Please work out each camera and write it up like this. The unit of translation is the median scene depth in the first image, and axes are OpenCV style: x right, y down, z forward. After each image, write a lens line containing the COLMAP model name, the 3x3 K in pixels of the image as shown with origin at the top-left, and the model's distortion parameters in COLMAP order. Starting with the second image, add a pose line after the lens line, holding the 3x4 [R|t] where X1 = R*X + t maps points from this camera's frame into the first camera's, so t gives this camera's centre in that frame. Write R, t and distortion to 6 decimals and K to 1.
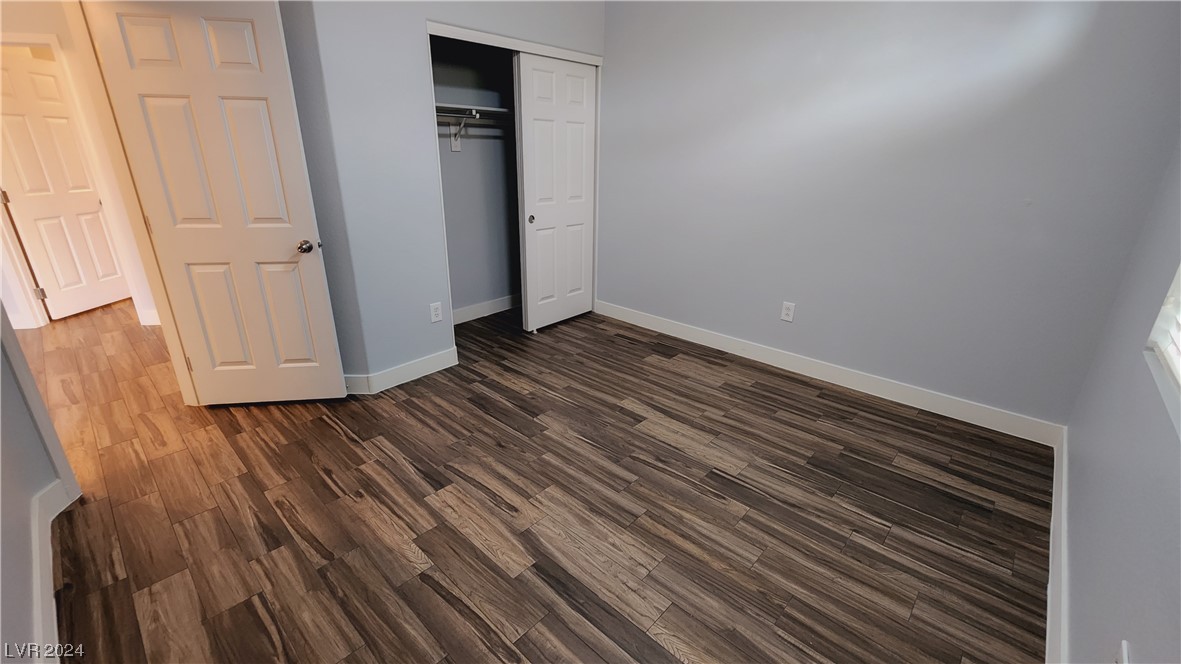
lens RADIAL K [[487.8, 0, 587.3], [0, 487.8, 330.5], [0, 0, 1]] dist [-0.002310, -0.000180]
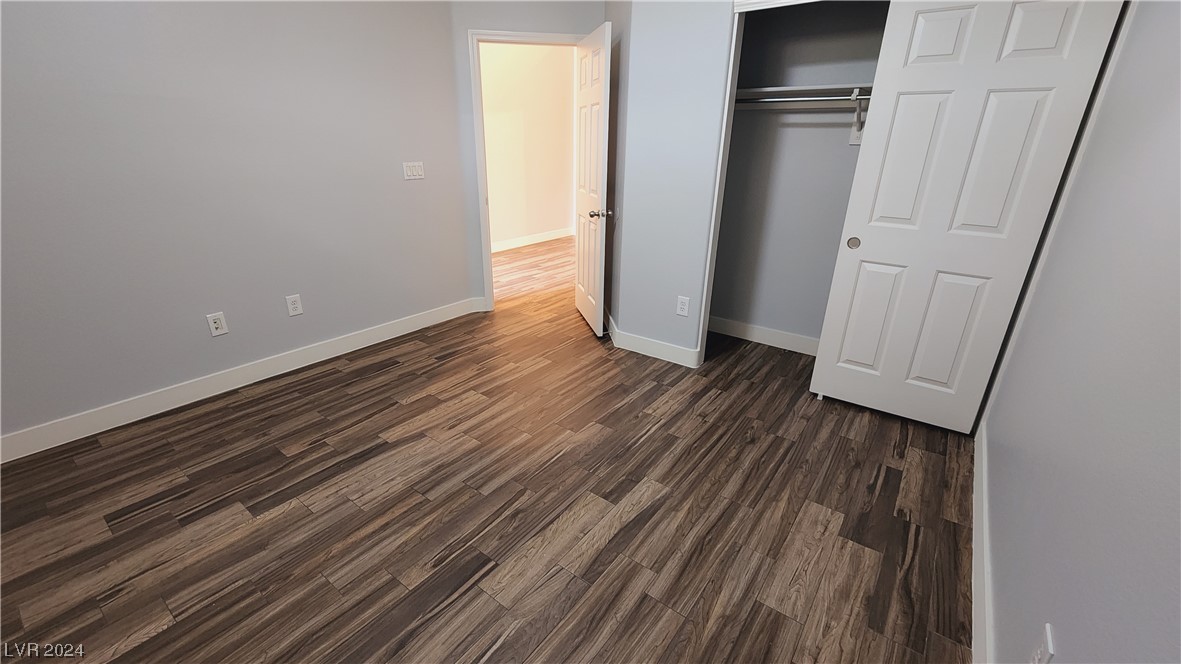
lens RADIAL K [[487.8, 0, 587.3], [0, 487.8, 330.5], [0, 0, 1]] dist [-0.002310, -0.000180]
pose [[0.107459, 0.350836, -0.930251, 0.890681], [-0.356694, 0.886982, 0.293313, -0.314960], [0.928020, 0.300296, 0.220455, 0.911630]]
